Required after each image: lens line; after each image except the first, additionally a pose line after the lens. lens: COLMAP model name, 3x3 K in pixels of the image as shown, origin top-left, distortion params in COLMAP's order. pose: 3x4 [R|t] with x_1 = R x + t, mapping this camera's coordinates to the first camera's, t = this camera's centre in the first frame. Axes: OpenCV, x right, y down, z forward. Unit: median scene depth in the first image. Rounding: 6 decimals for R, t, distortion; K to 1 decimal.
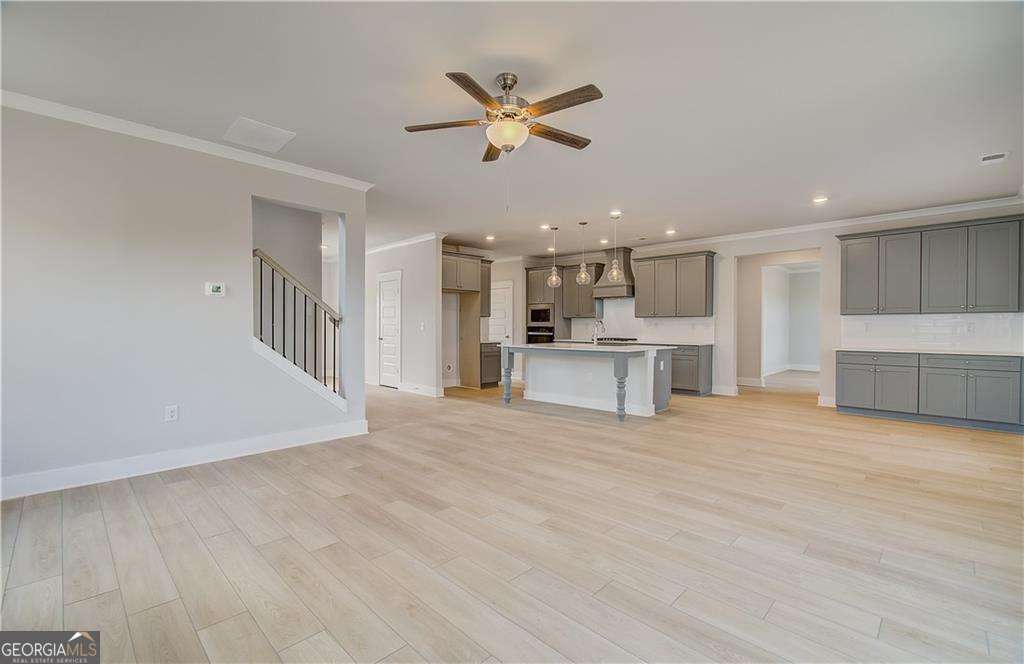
lens RADIAL K [[434.8, 0, 522.1], [0, 434.8, 333.4], [0, 0, 1]] dist [0.008831, 0.000151]
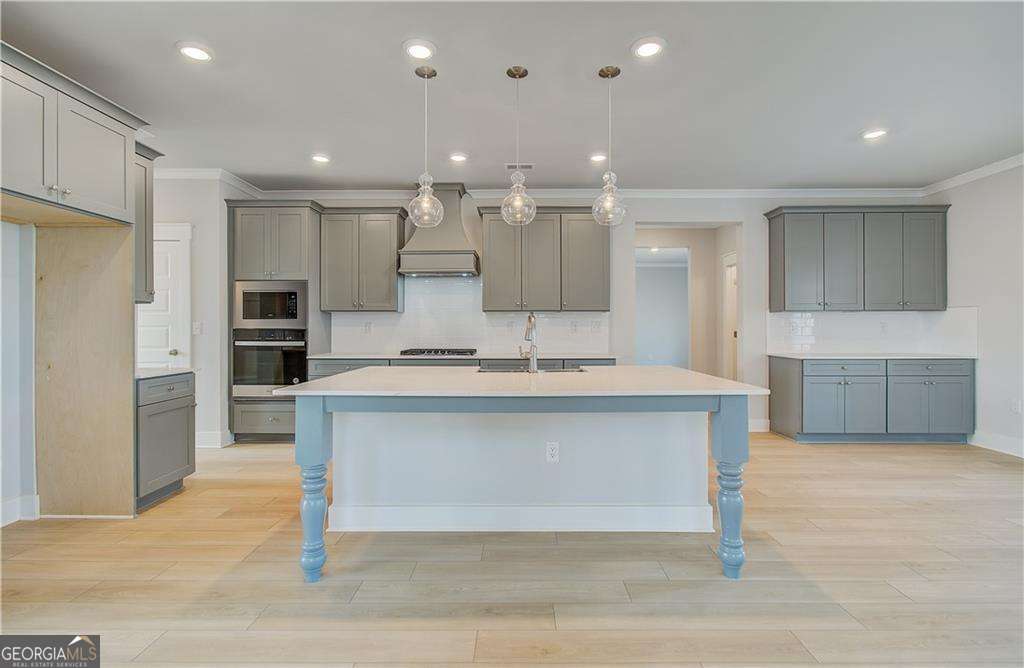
lens RADIAL K [[467.3, 0, 511.7], [0, 467.3, 328.6], [0, 0, 1]] dist [-0.001387, -0.000113]
pose [[0.735315, -0.005180, 0.677706, -0.127850], [0.014440, 0.999864, -0.008025, -0.009565], [-0.677572, 0.015687, 0.735289, 0.548603]]
